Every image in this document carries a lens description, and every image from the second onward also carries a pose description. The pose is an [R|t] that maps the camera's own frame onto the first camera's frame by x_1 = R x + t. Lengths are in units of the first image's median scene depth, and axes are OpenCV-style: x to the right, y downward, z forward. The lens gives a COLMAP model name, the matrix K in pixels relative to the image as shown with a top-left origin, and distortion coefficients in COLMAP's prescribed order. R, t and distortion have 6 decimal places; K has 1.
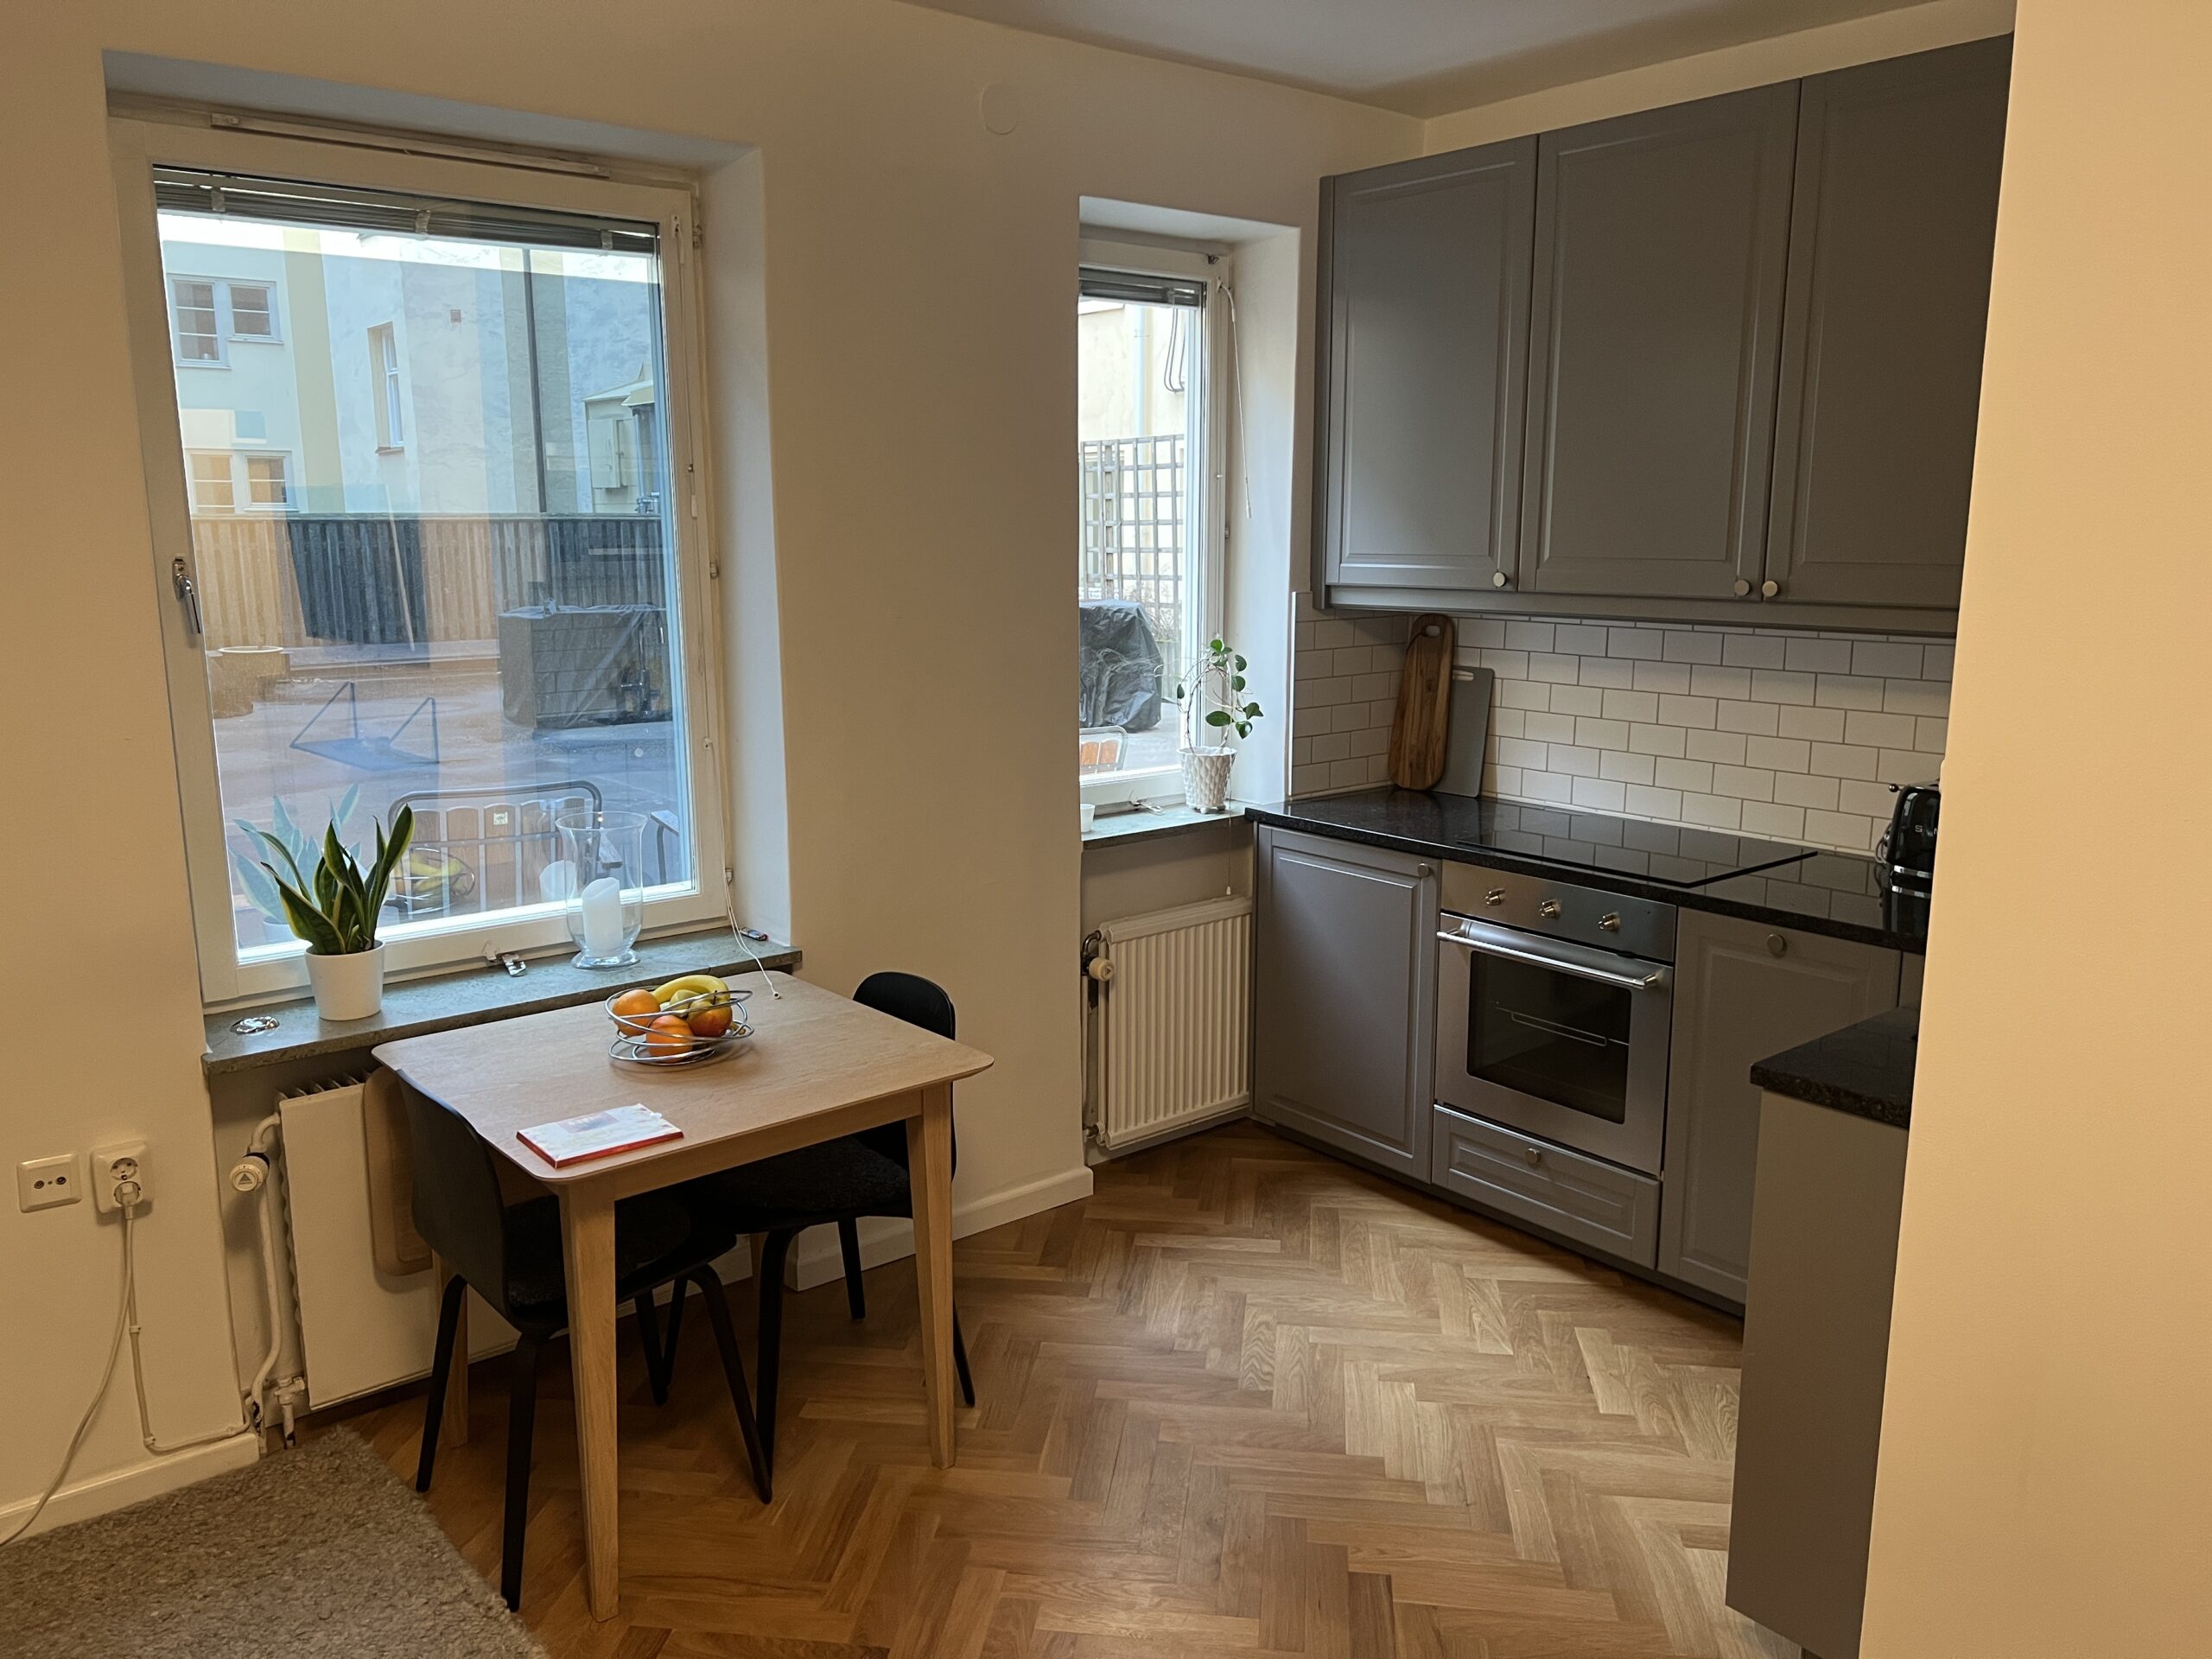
lens RADIAL K [[1678.3, 0, 1106.0], [0, 1678.3, 829.5], [0, 0, 1]] dist [0.038645, -0.005896]
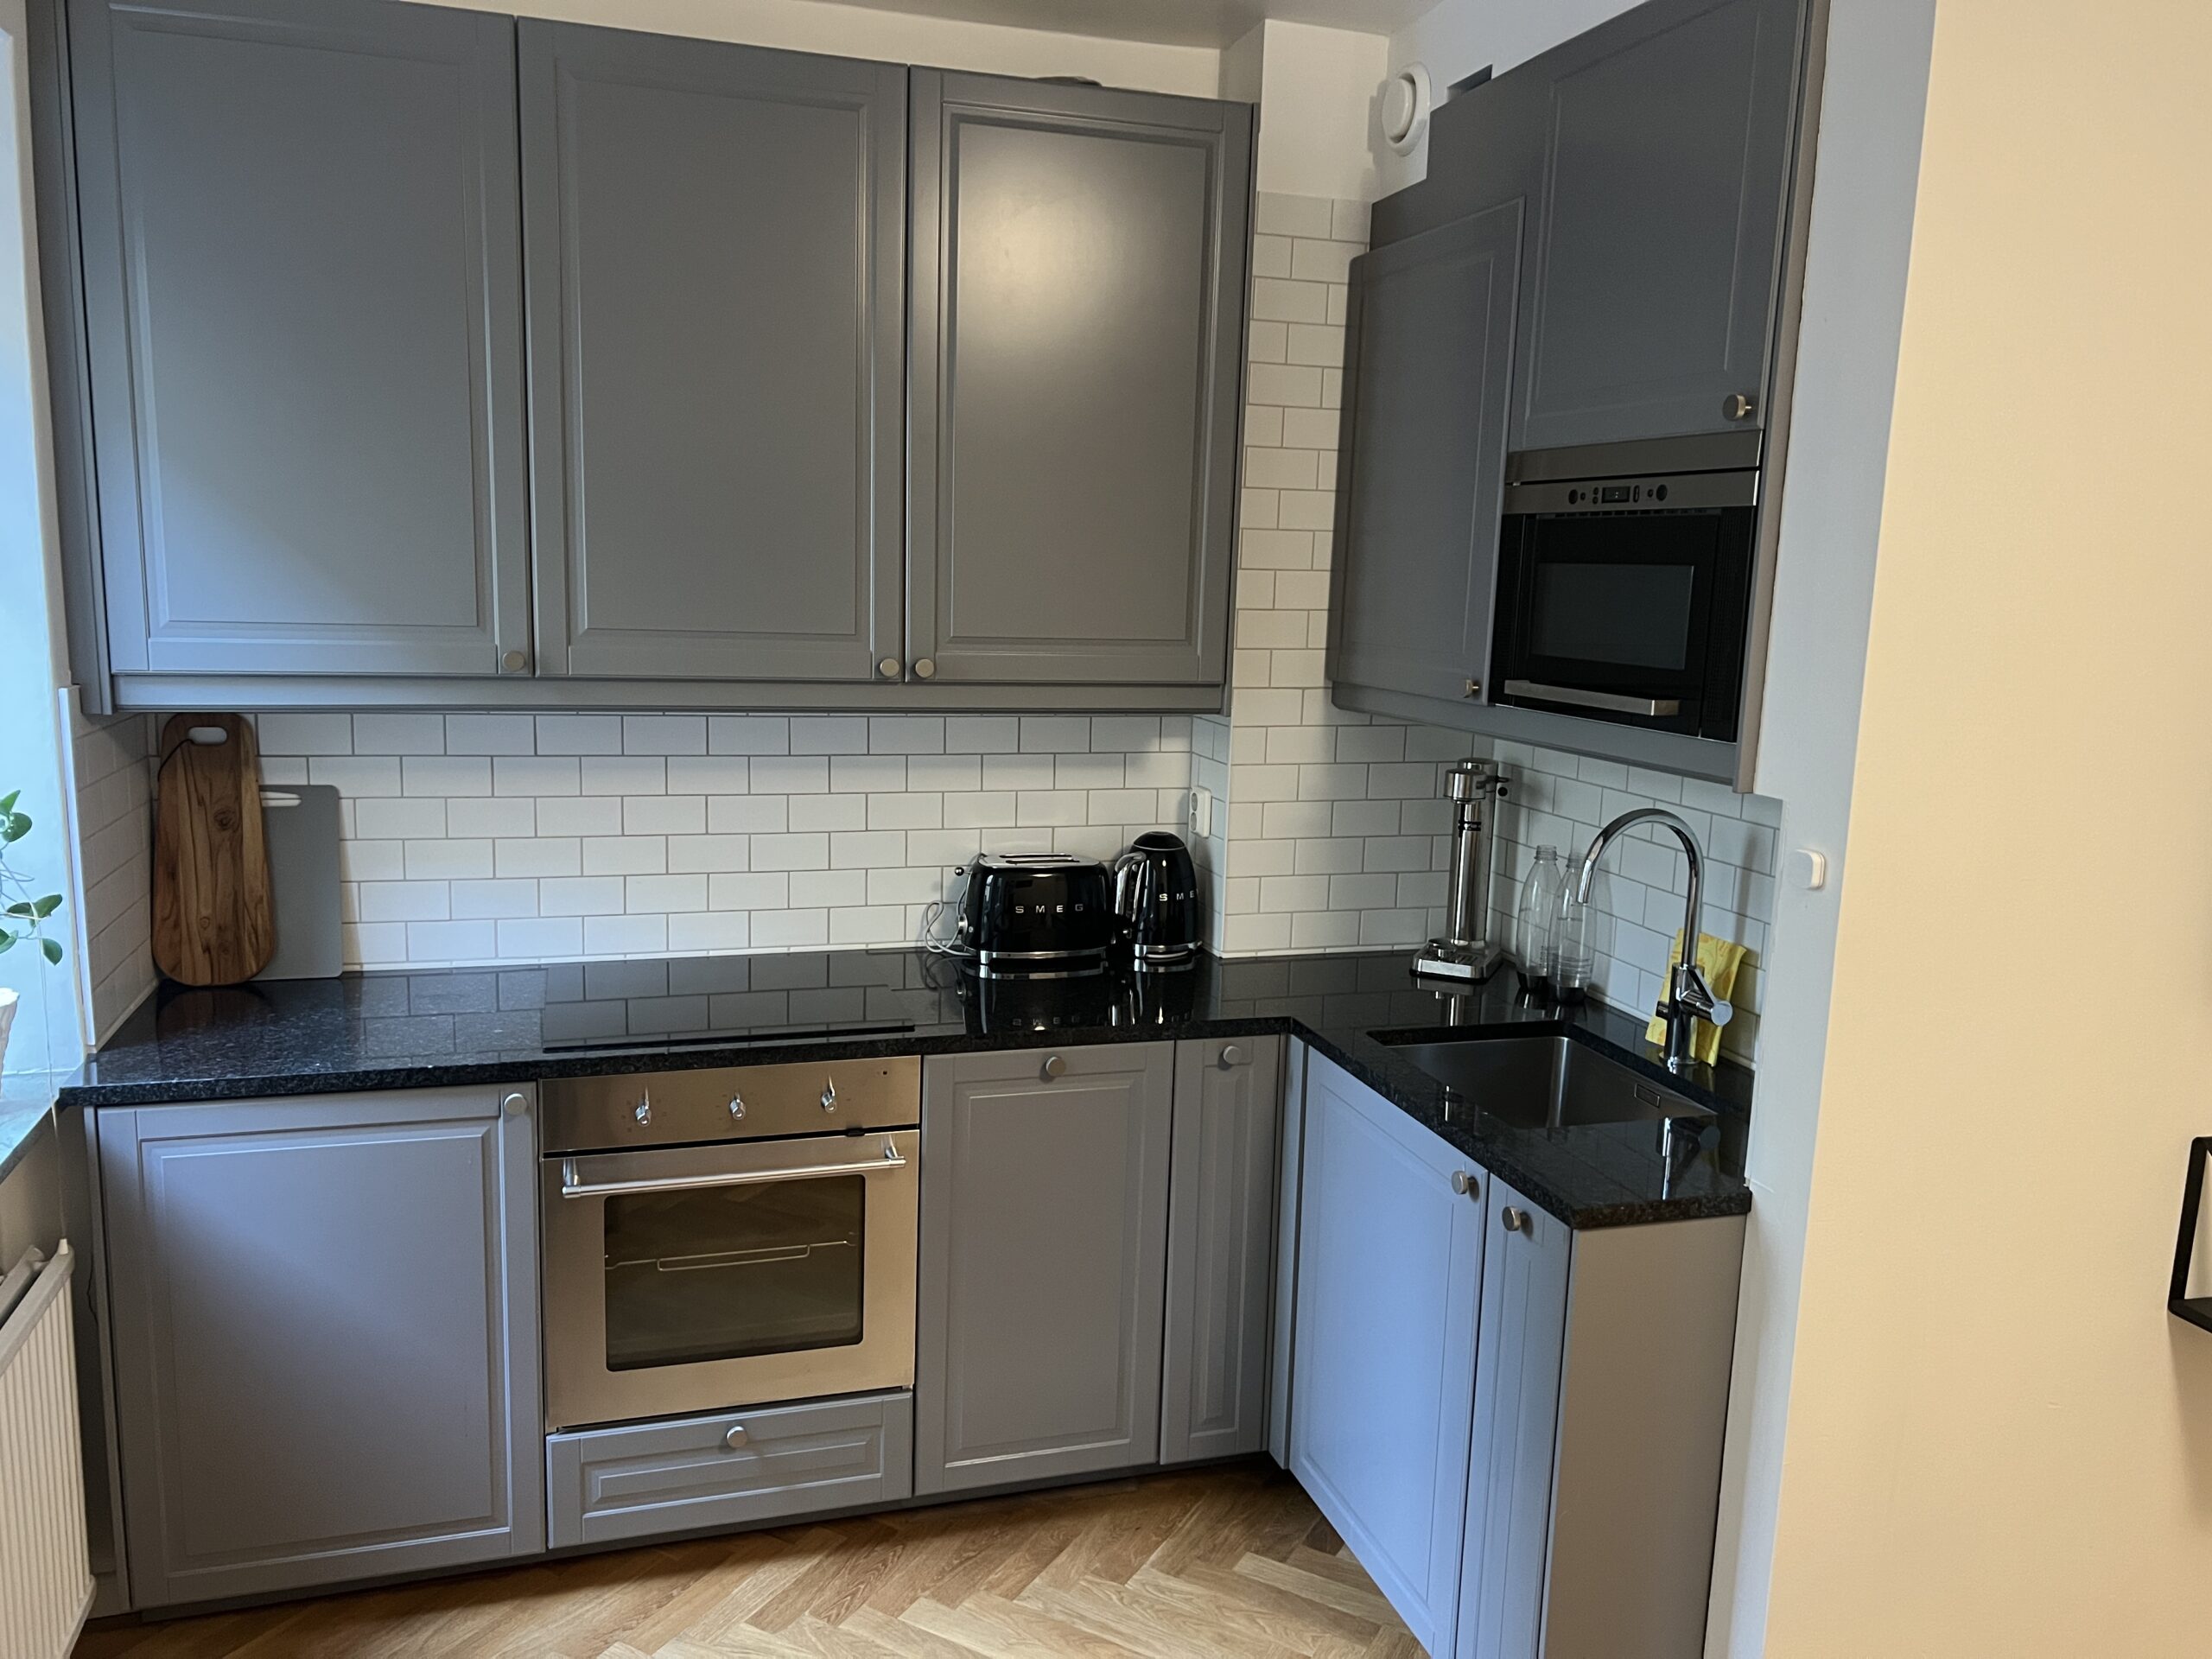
lens RADIAL K [[1678.3, 0, 1106.0], [0, 1678.3, 829.5], [0, 0, 1]] dist [0.038645, -0.005896]
pose [[0.373989, -0.137827, 0.917135, -0.308483], [0.138122, 0.986145, 0.091874, -0.107605], [-0.917090, 0.092316, 0.387844, 0.501903]]
